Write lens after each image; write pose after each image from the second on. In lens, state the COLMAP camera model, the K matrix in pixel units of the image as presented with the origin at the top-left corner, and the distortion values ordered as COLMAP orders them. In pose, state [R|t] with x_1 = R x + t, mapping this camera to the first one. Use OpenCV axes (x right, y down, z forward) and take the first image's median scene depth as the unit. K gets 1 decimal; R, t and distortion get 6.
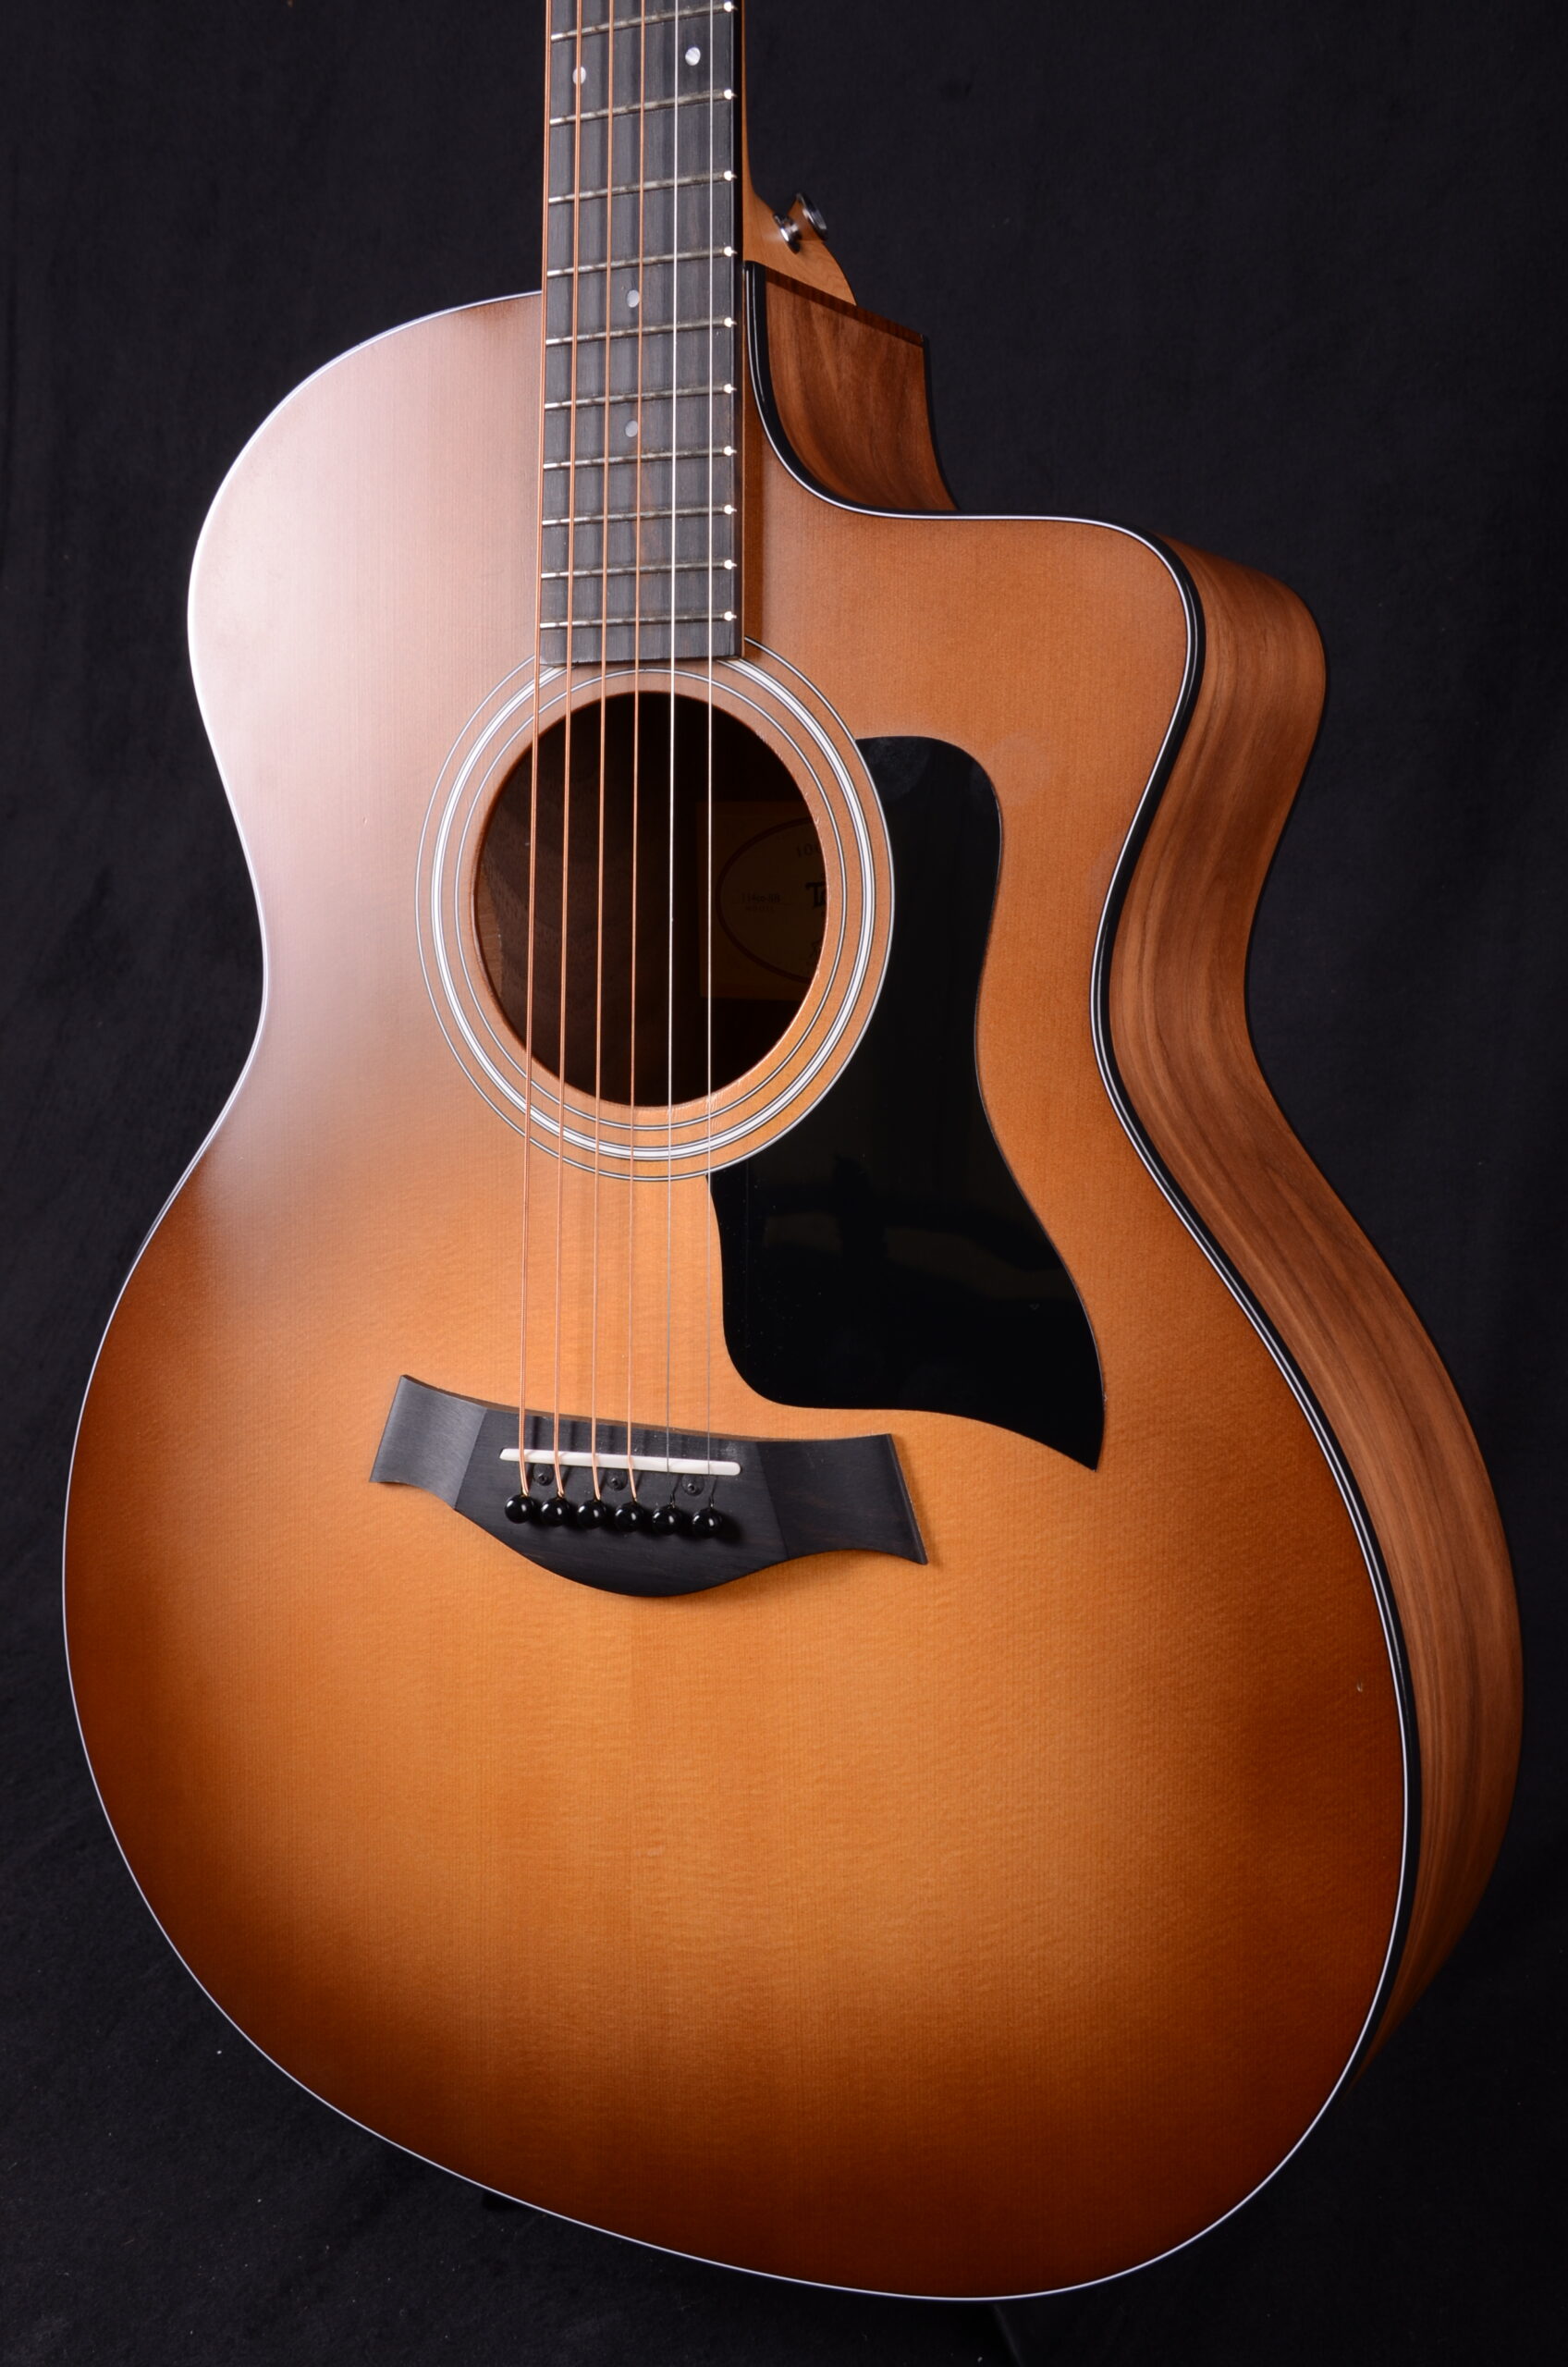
lens RADIAL K [[2581.3, 0, 784.0], [0, 2581.3, 1183.5], [0, 0, 1]] dist [-0.014974, 0.030976]
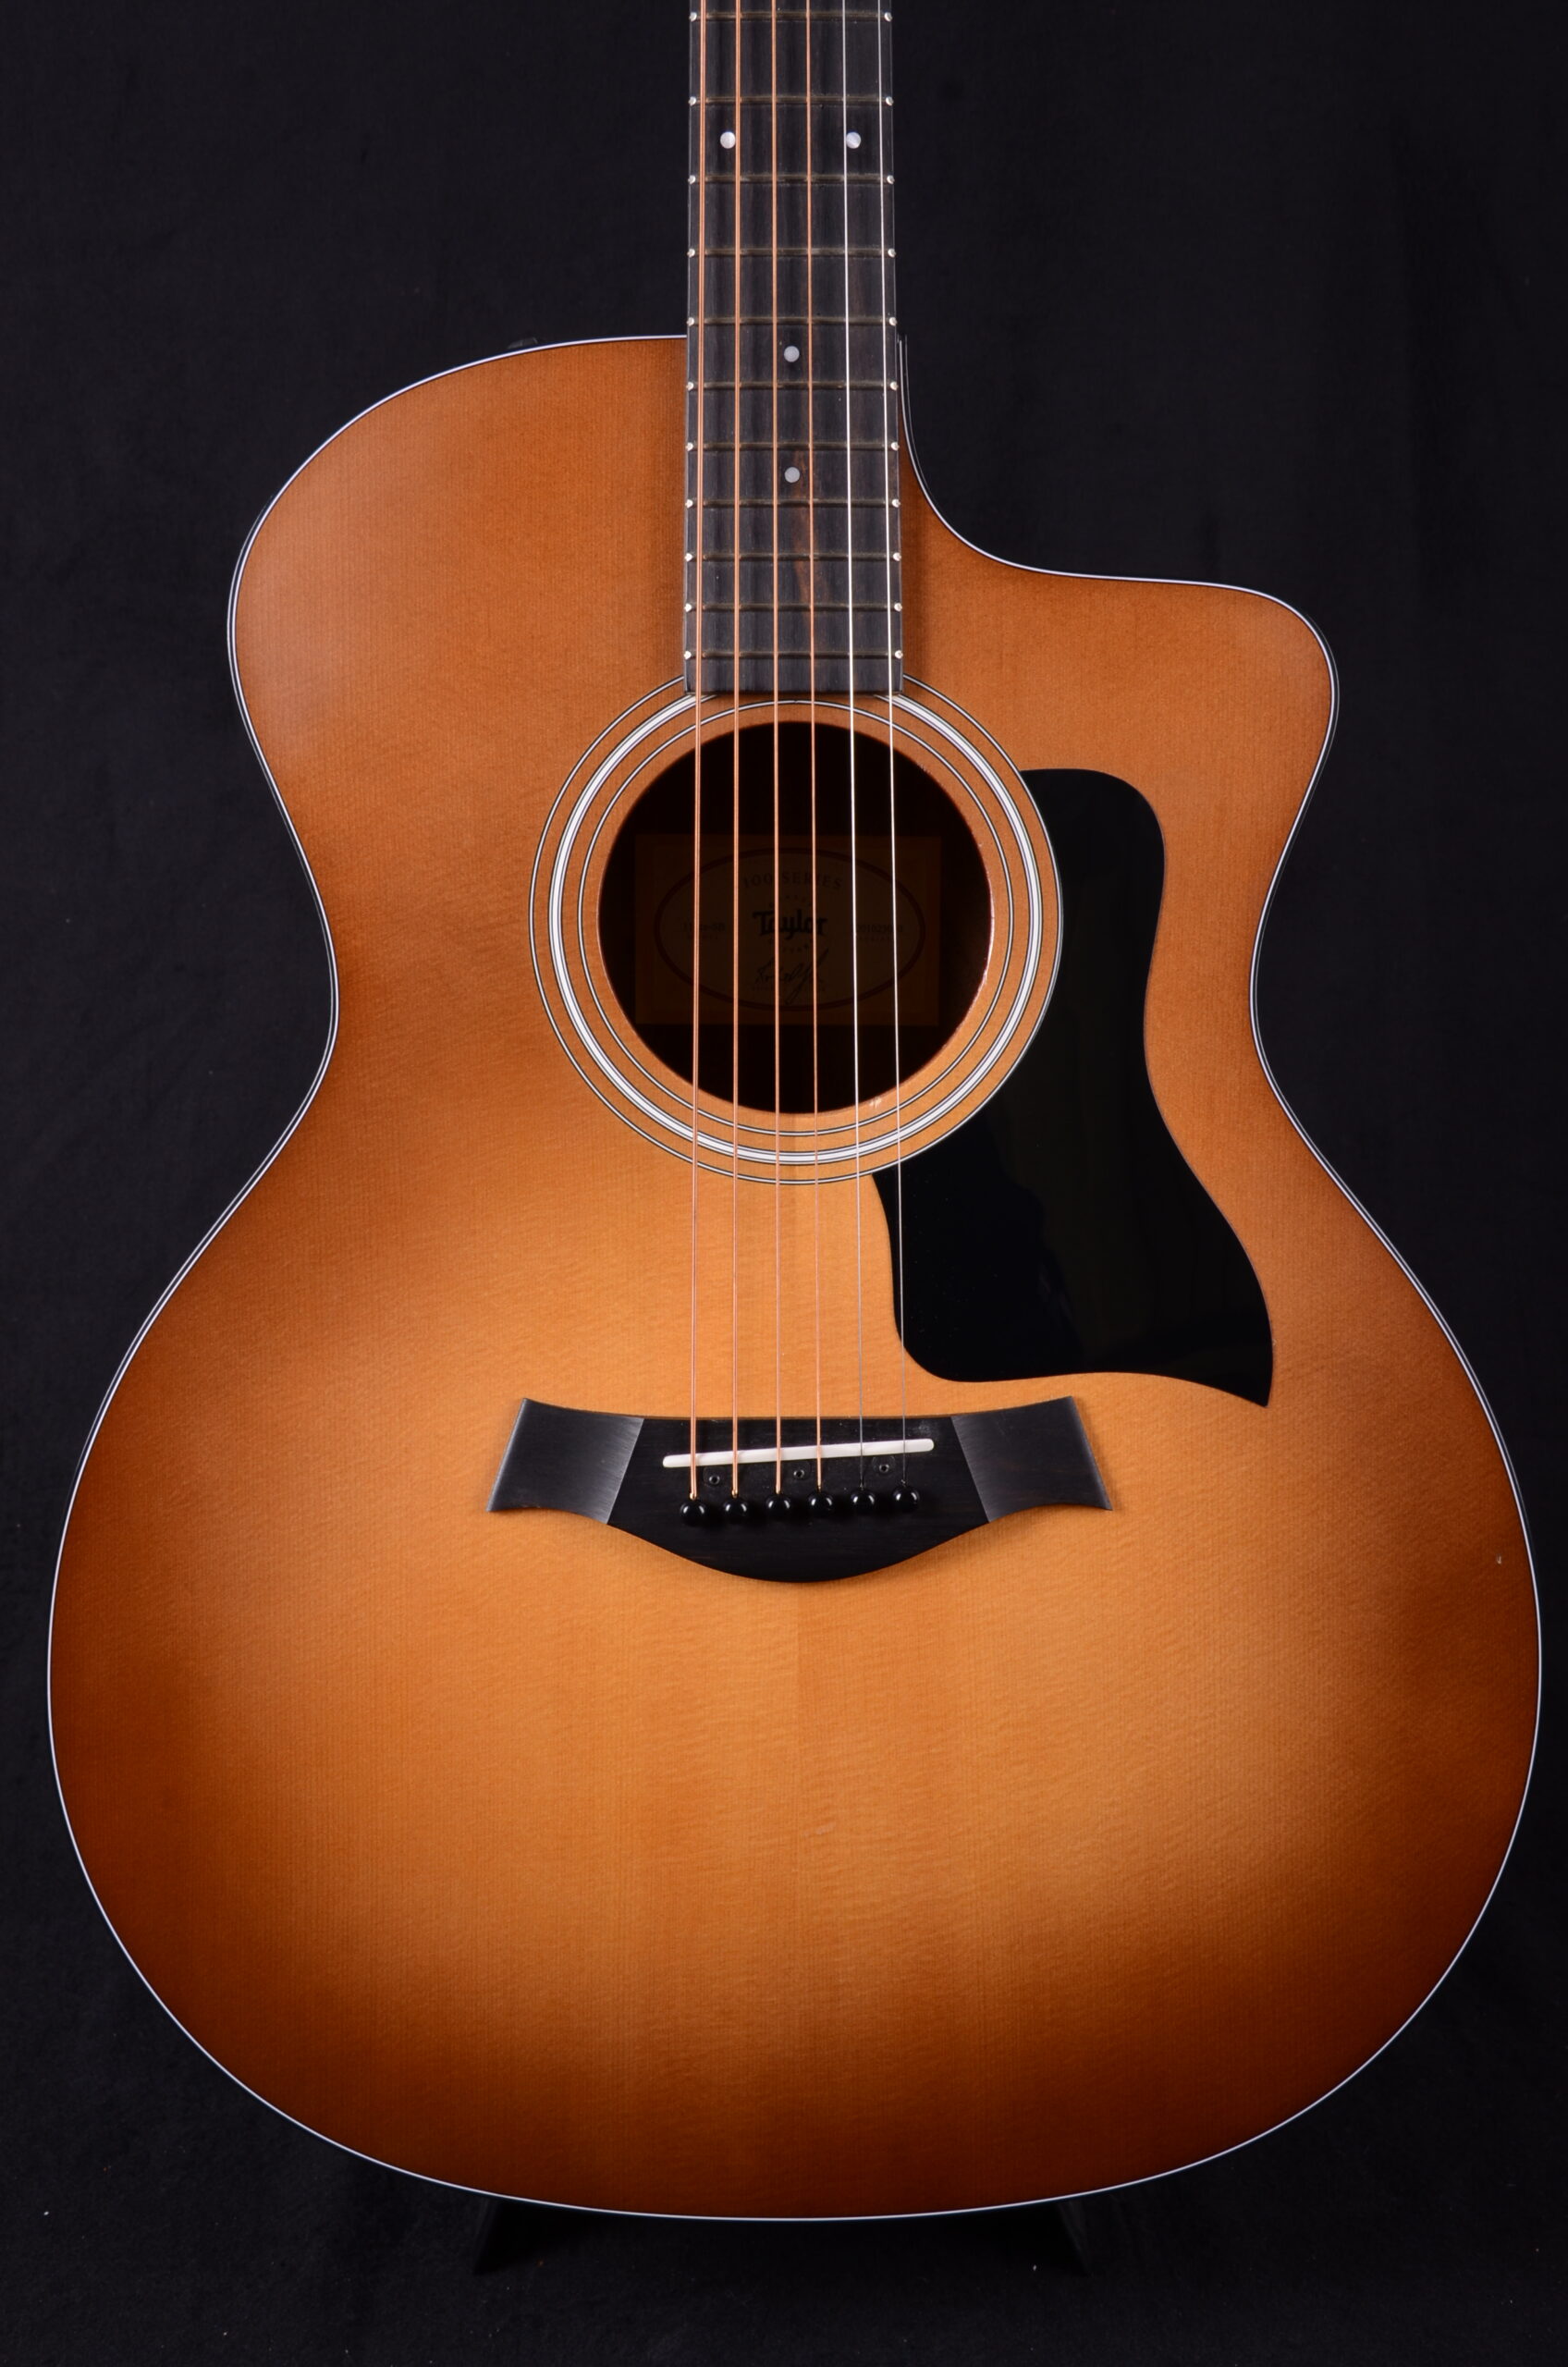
lens RADIAL K [[2665.7, 0, 790.3], [0, 2665.7, 1195.5], [0, 0, 1]] dist [-0.015744, 0.169620]
pose [[0.871956, -0.046269, 0.487393, -0.600300], [0.065213, 0.997630, -0.021961, 0.027599], [-0.485222, 0.050933, 0.872906, 0.055924]]
